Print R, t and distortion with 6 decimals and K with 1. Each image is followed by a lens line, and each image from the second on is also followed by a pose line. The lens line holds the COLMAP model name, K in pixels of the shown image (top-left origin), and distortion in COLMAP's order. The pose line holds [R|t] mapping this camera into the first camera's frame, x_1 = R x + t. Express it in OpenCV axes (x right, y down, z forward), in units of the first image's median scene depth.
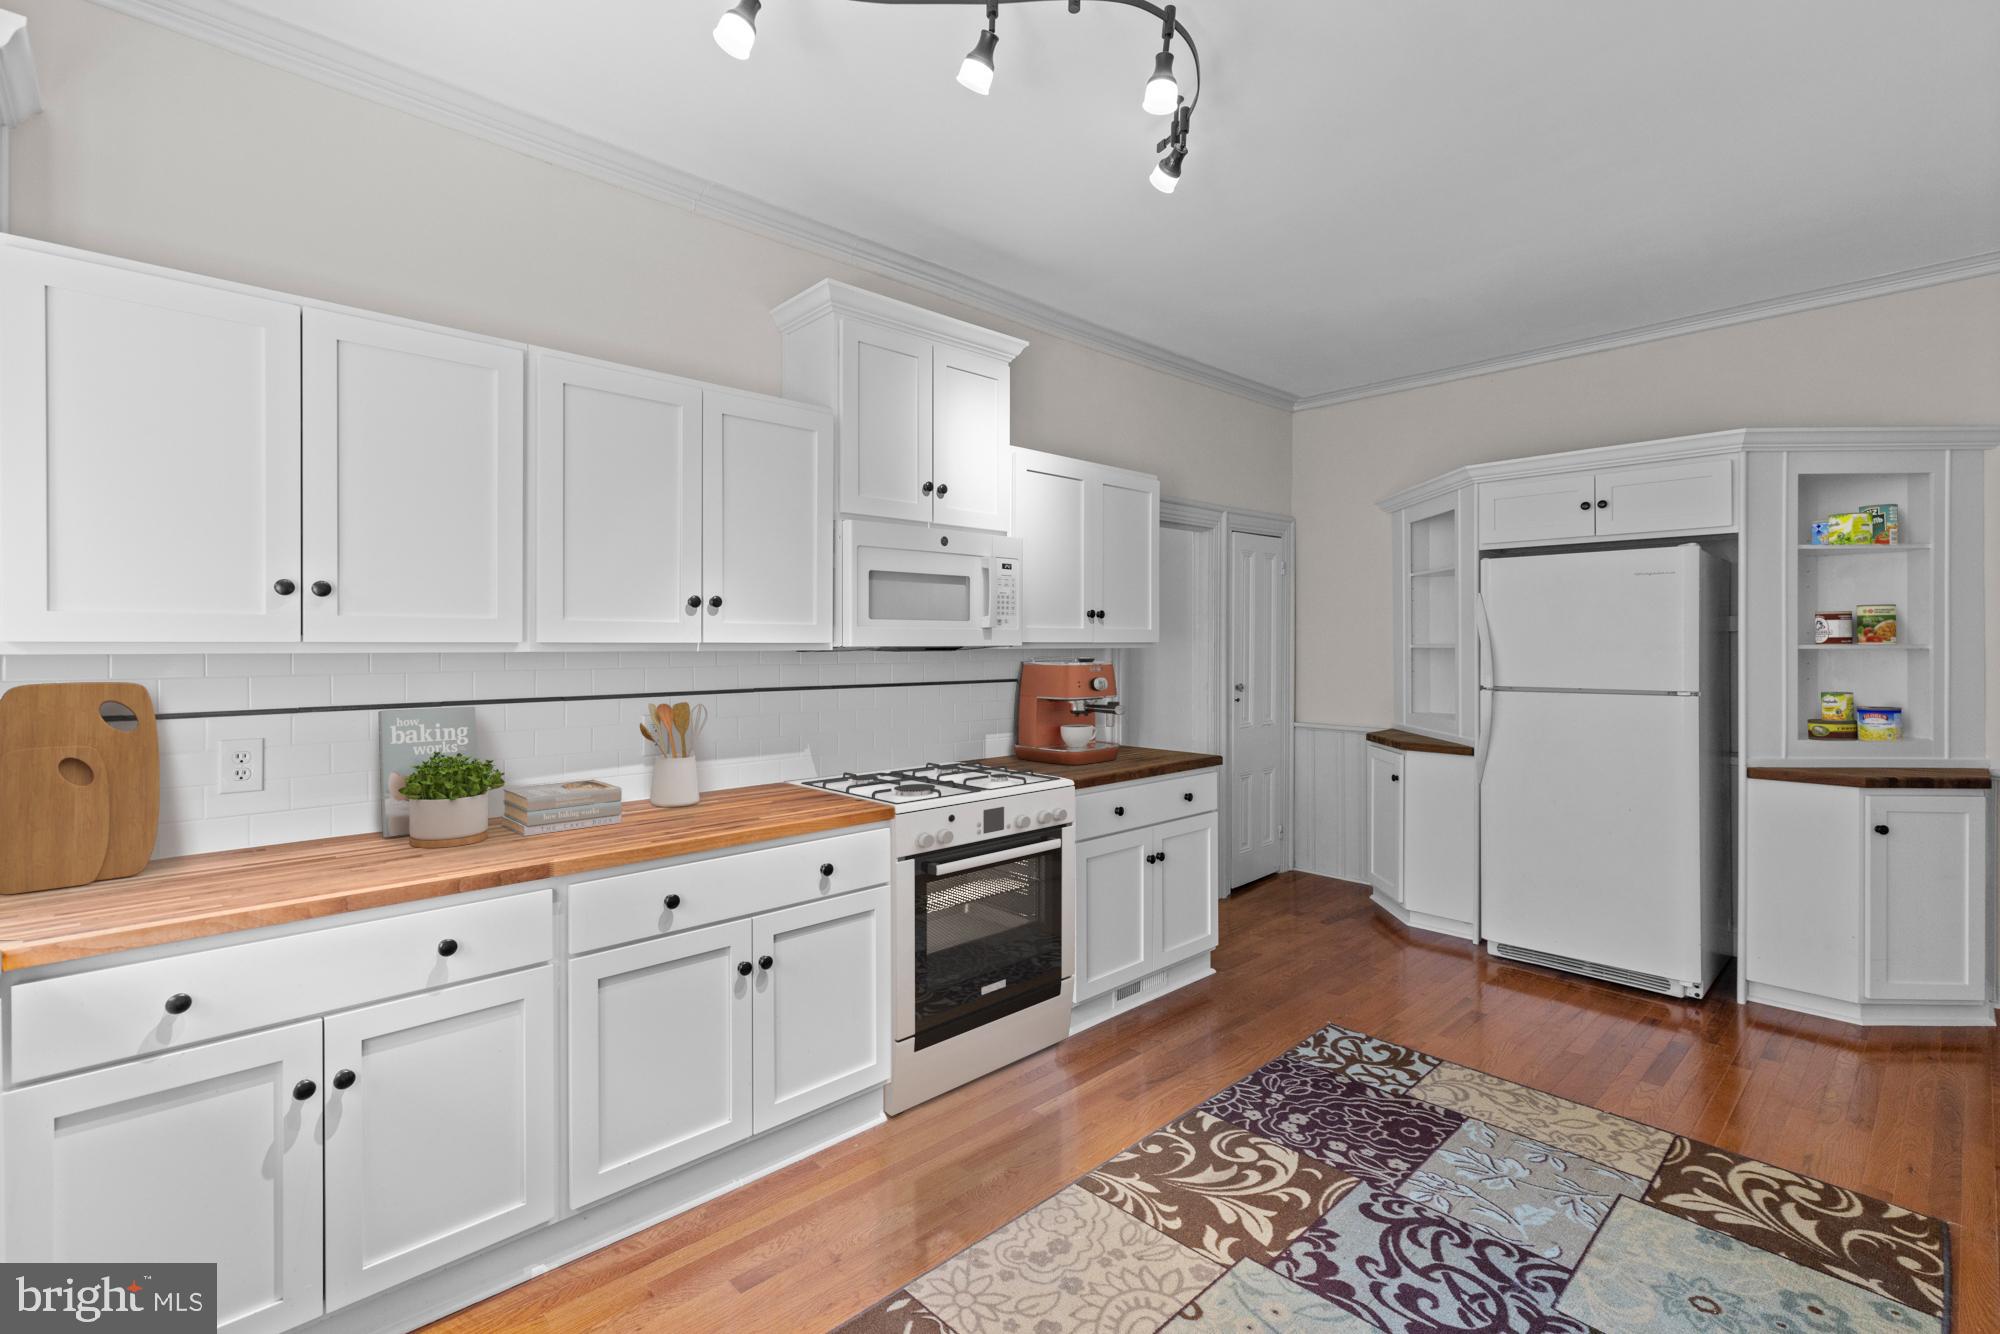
lens RADIAL K [[896.4, 0, 1002.7], [0, 896.4, 656.5], [0, 0, 1]] dist [0.008924, 0.000835]
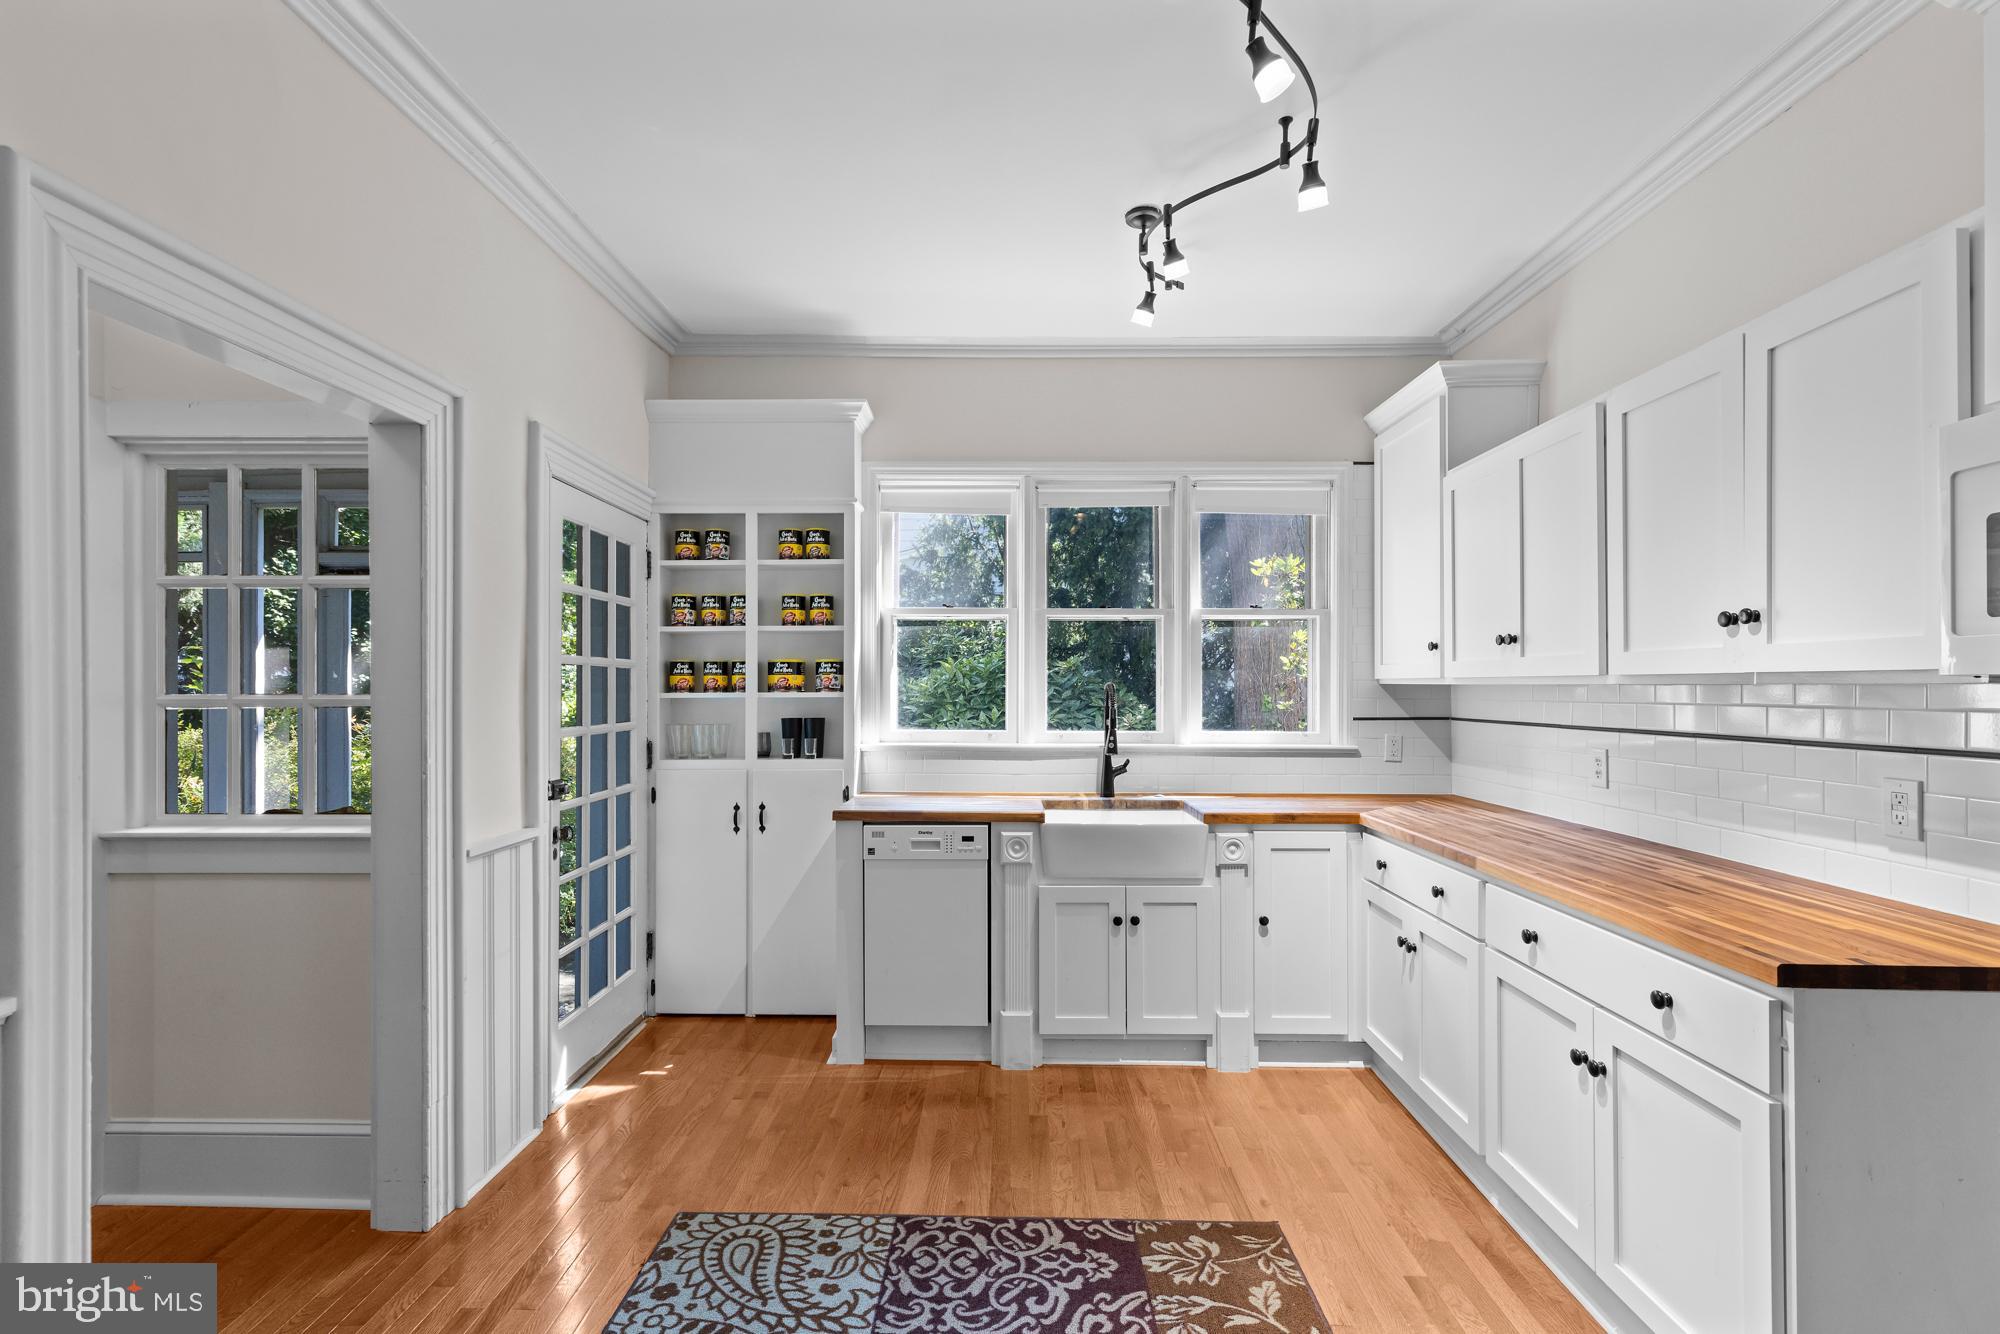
lens RADIAL K [[896.4, 0, 1000.9], [0, 896.4, 684.2], [0, 0, 1]] dist [0.008924, 0.000835]
pose [[-0.703432, -0.002835, -0.710757, 0.643595], [-0.011222, 0.999912, 0.007119, -0.004510], [0.710674, 0.012984, -0.703402, 1.103448]]
